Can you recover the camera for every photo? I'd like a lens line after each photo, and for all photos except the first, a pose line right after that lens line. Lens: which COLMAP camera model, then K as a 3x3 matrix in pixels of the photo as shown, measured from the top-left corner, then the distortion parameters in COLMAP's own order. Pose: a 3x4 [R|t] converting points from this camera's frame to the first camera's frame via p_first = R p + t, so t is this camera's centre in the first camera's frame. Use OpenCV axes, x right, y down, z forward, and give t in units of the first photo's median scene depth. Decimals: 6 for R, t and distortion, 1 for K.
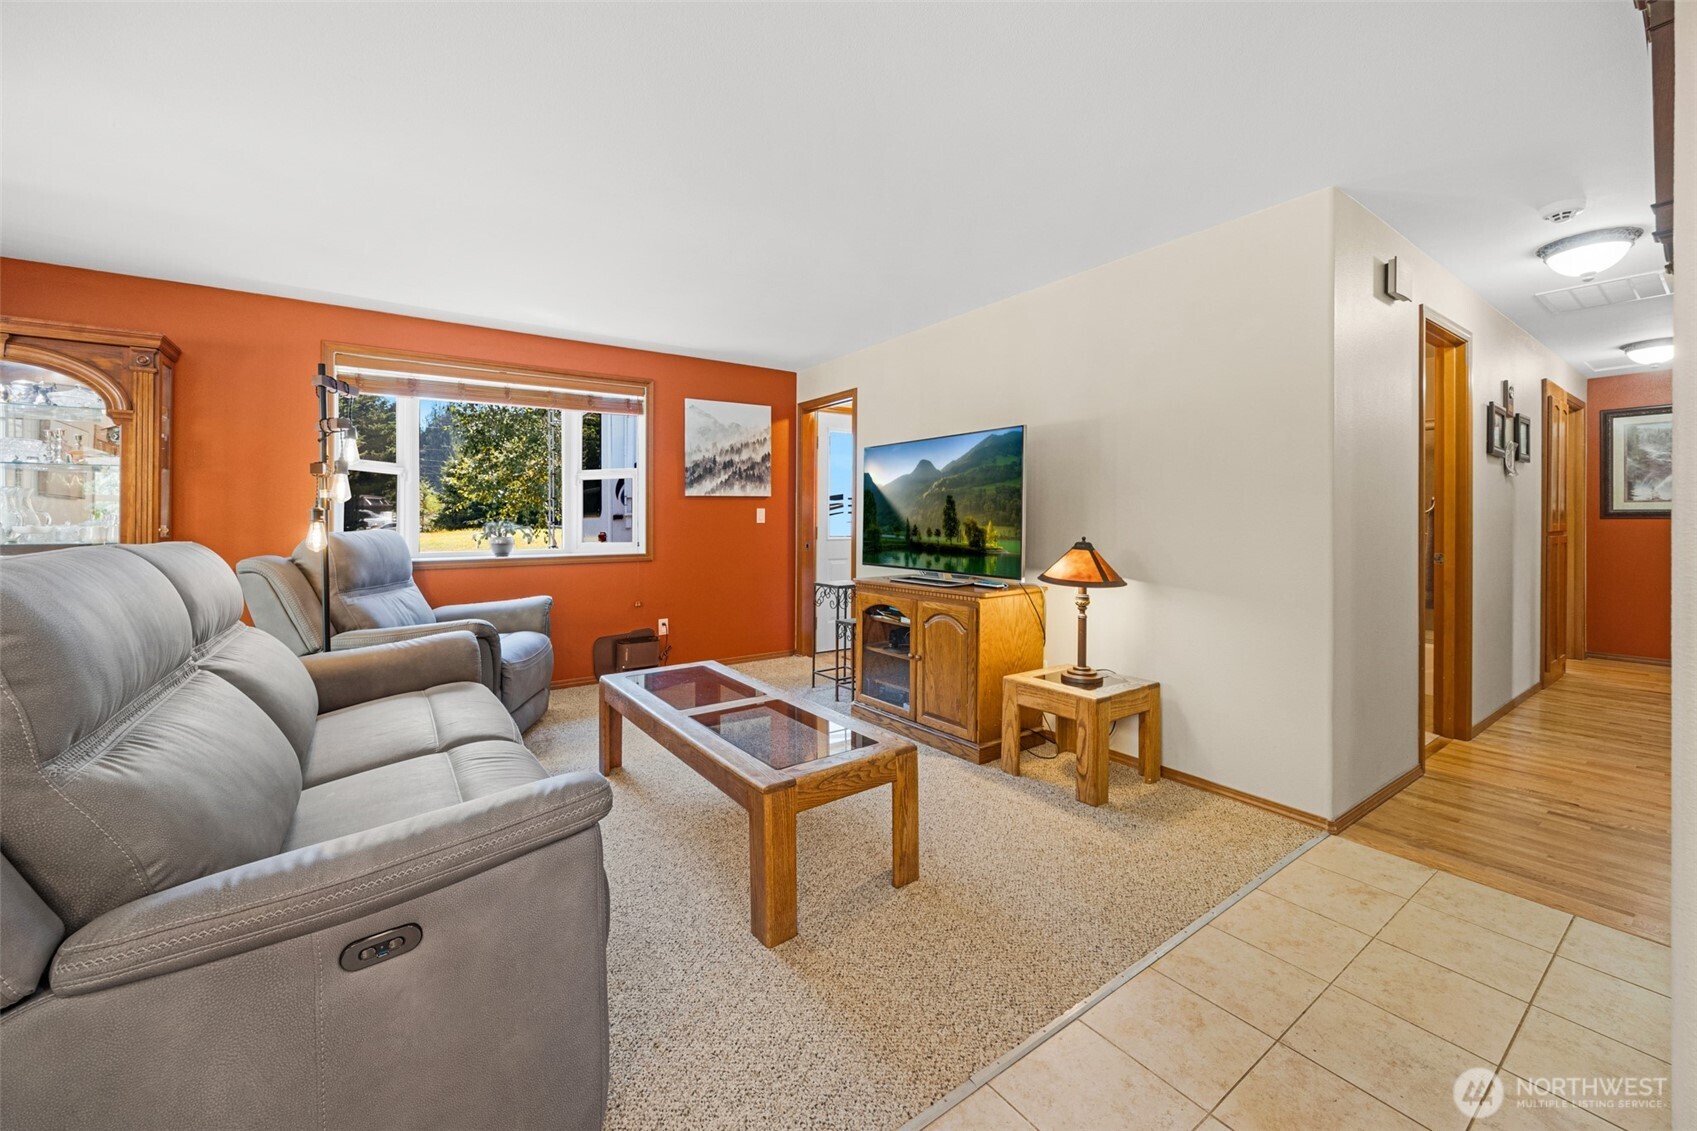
lens RADIAL K [[670.0, 0, 878.4], [0, 670.0, 516.1], [0, 0, 1]] dist [-0.014426, -0.001082]
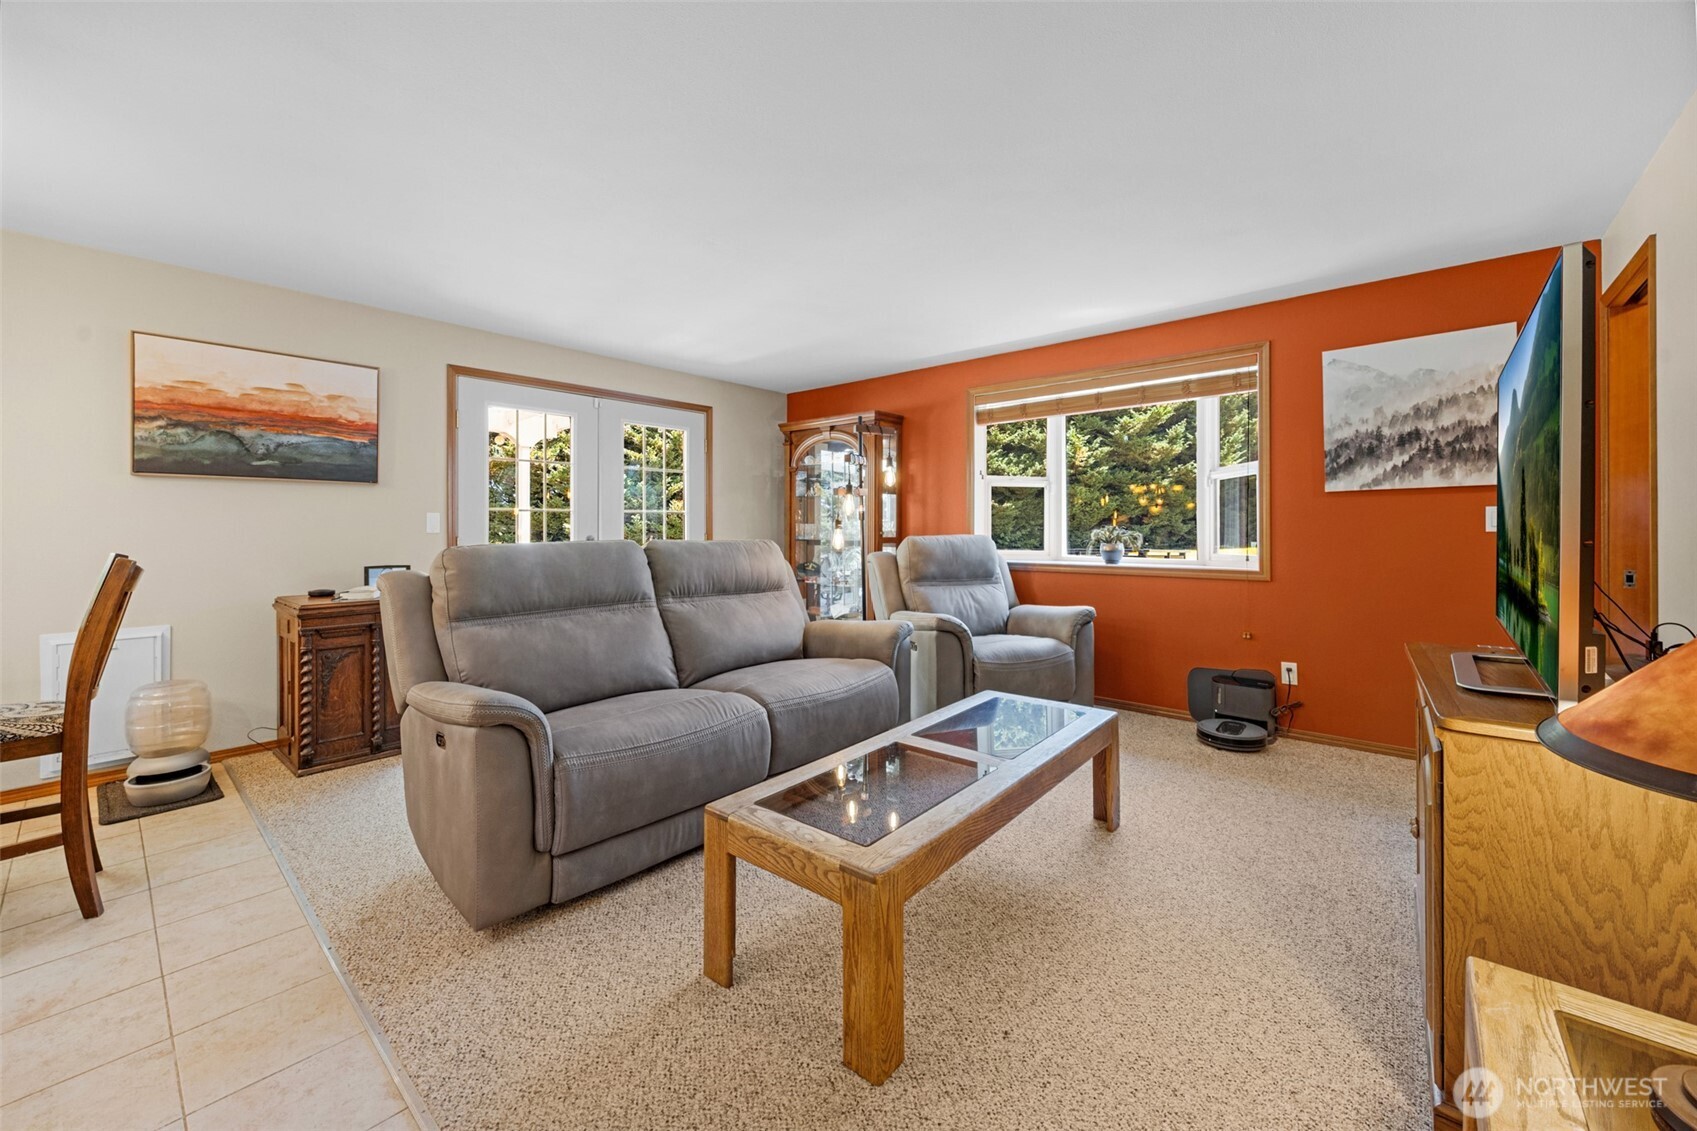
lens RADIAL K [[670.0, 0, 819.8], [0, 670.0, 515.6], [0, 0, 1]] dist [-0.014426, -0.001082]
pose [[0.175754, -0.018185, -0.984266, 0.294742], [0.006358, 0.999829, -0.017337, 0.002890], [0.984414, -0.003211, 0.175840, 0.359552]]
